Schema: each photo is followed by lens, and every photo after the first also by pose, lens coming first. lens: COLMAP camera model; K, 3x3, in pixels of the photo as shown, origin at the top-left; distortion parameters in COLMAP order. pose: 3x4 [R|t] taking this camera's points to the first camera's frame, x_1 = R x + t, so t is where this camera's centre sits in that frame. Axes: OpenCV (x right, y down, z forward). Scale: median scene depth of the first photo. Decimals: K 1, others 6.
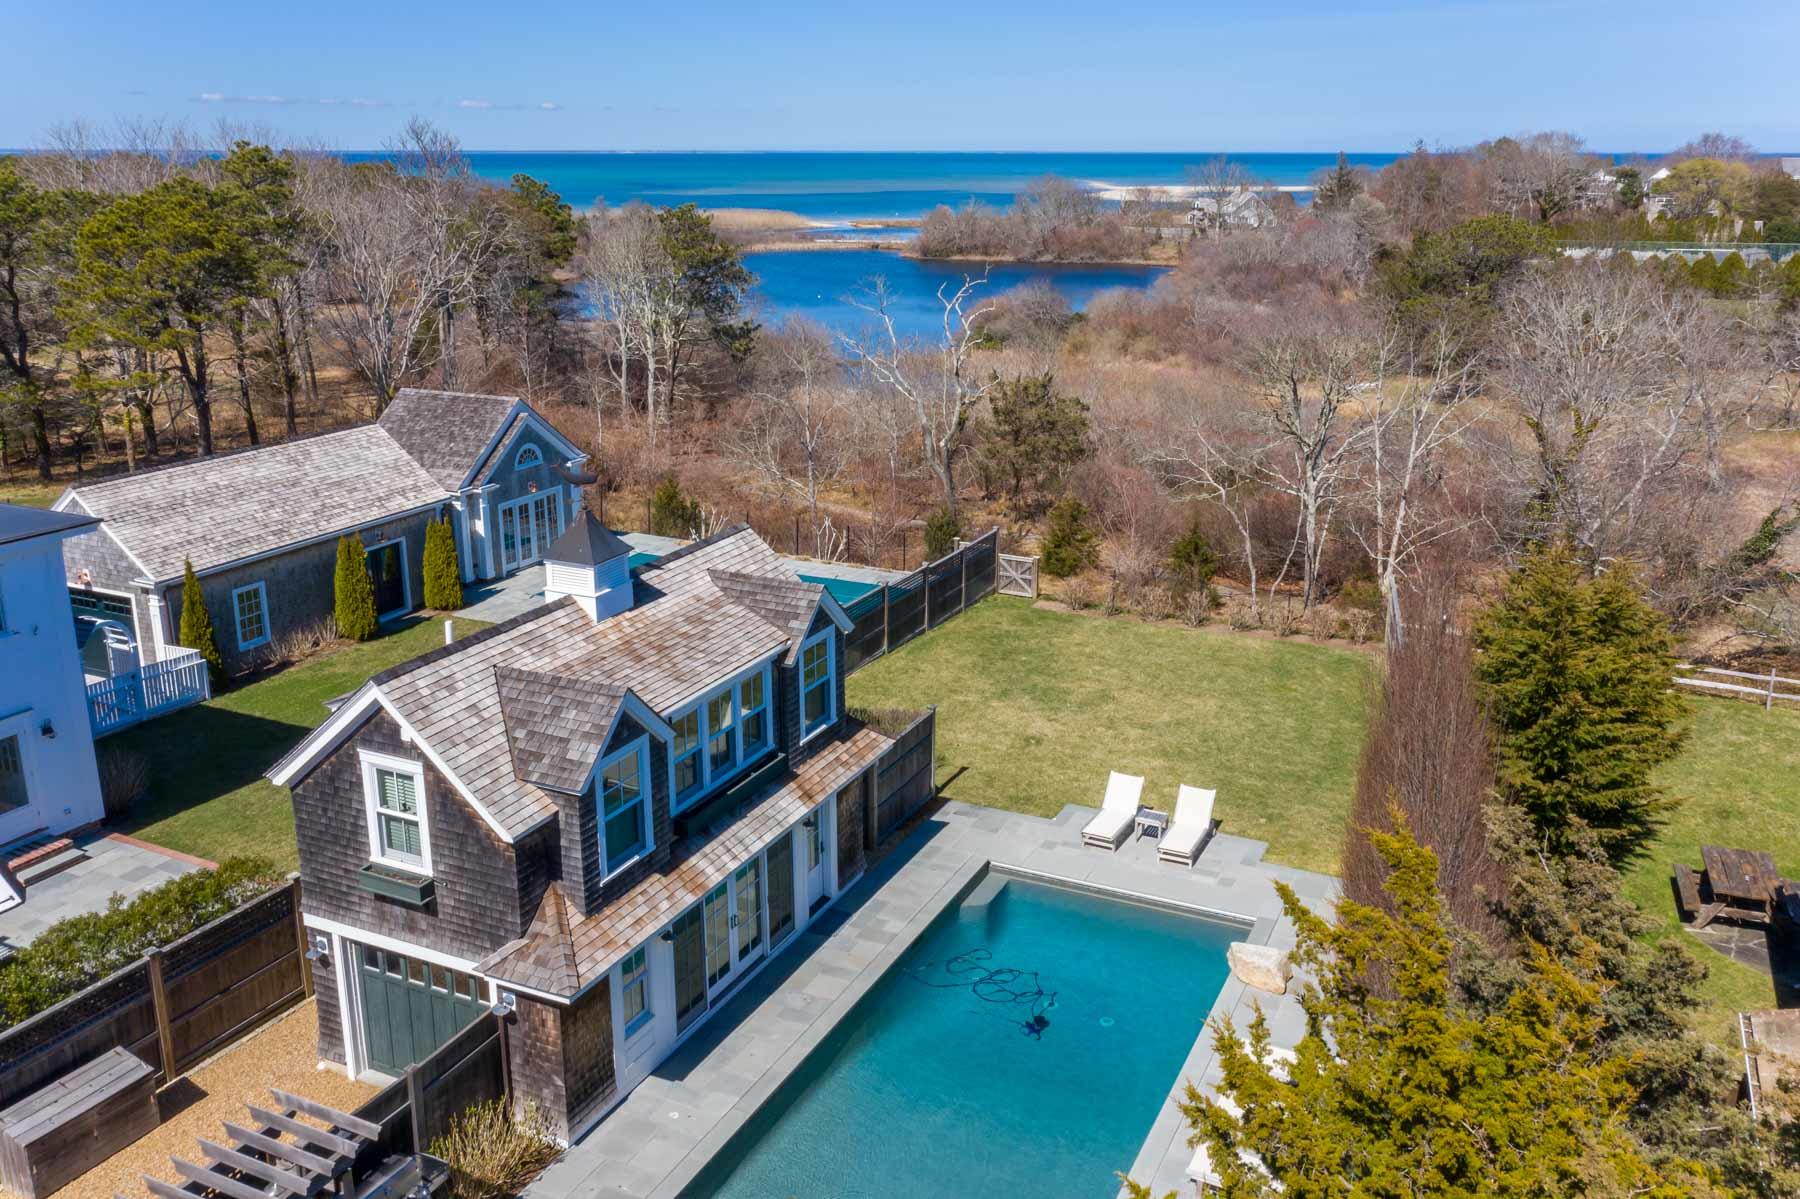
lens RADIAL K [[1485.1, 0, 900.0], [0, 1485.1, 599.5], [0, 0, 1]] dist [-0.003745, -0.009127]
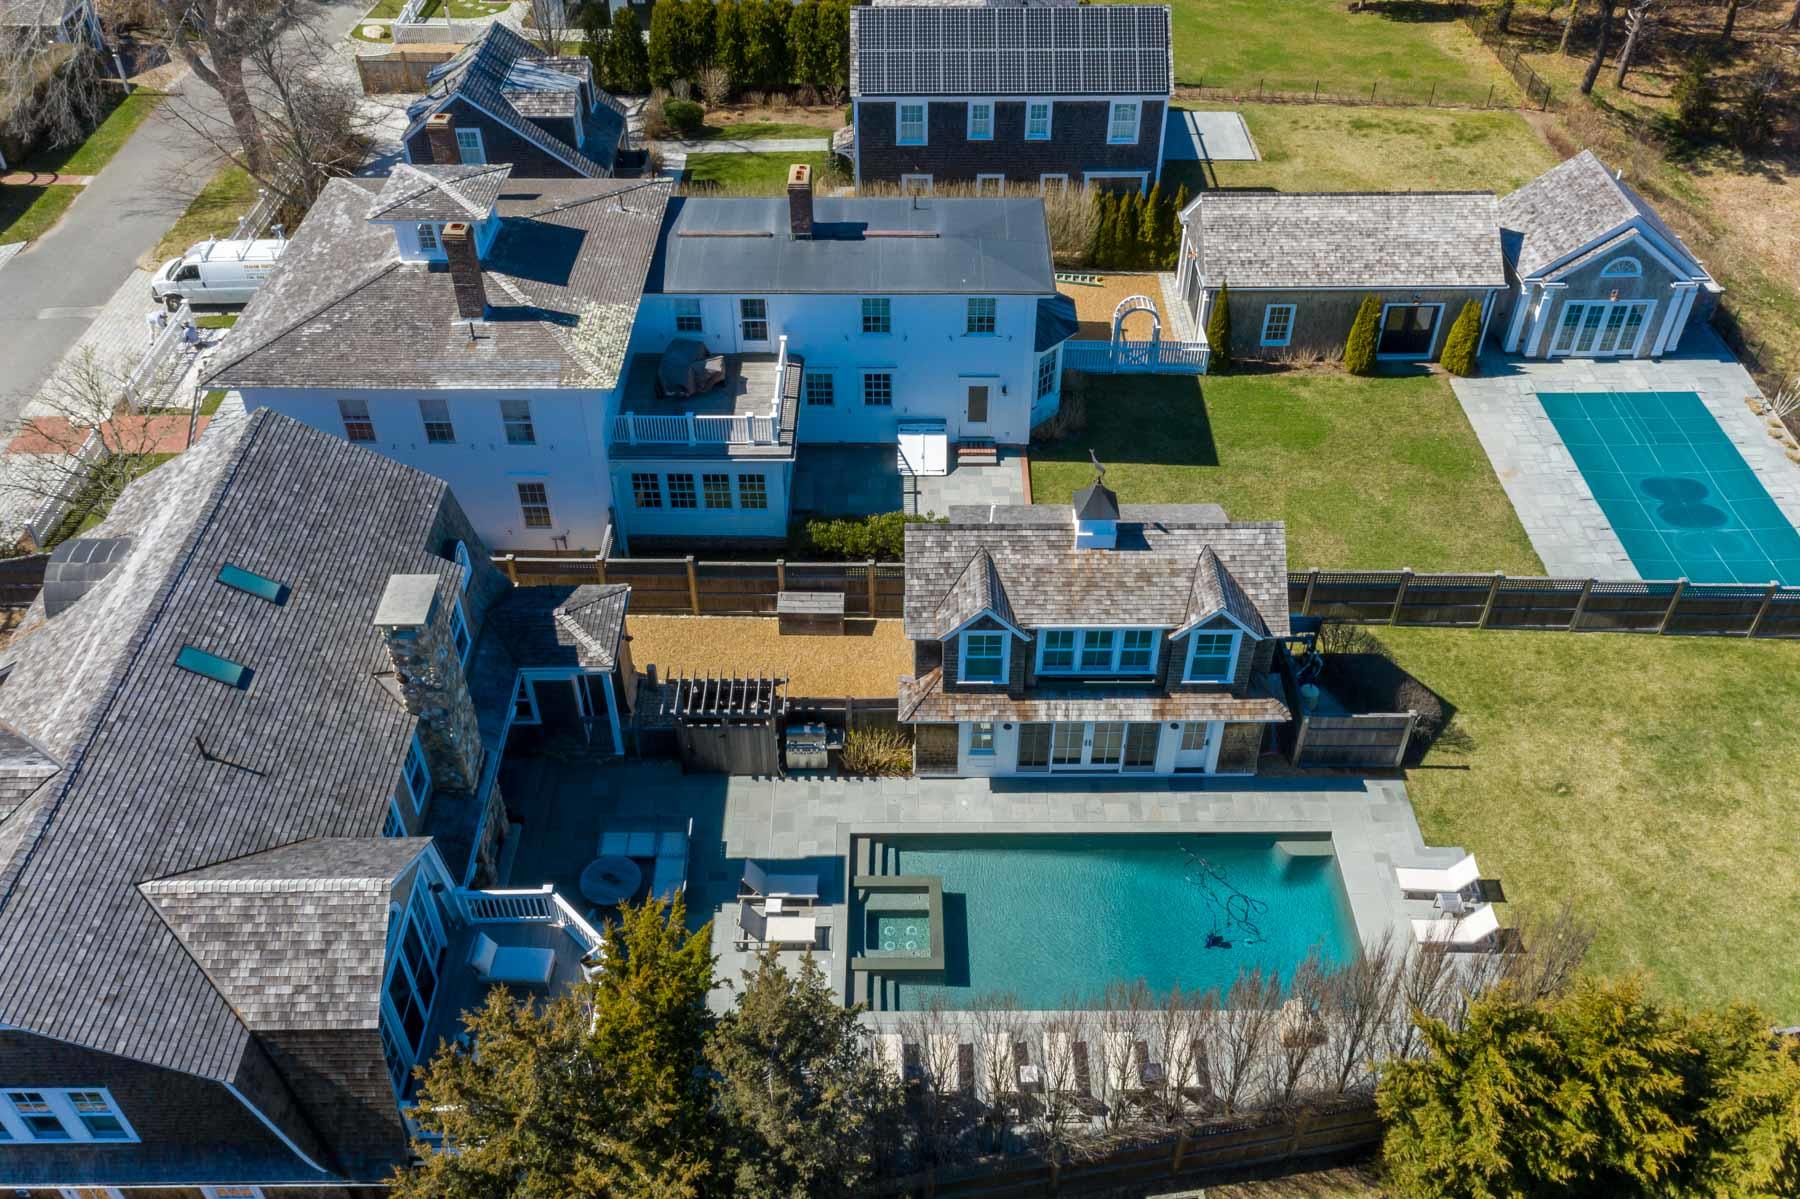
lens RADIAL K [[1485.1, 0, 900.0], [0, 1485.1, 599.5], [0, 0, 1]] dist [-0.003745, -0.009127]
pose [[0.430187, 0.596728, -0.677388, 0.505588], [-0.252338, 0.799944, 0.544440, -0.464541], [0.866755, -0.063280, 0.494703, 0.025430]]
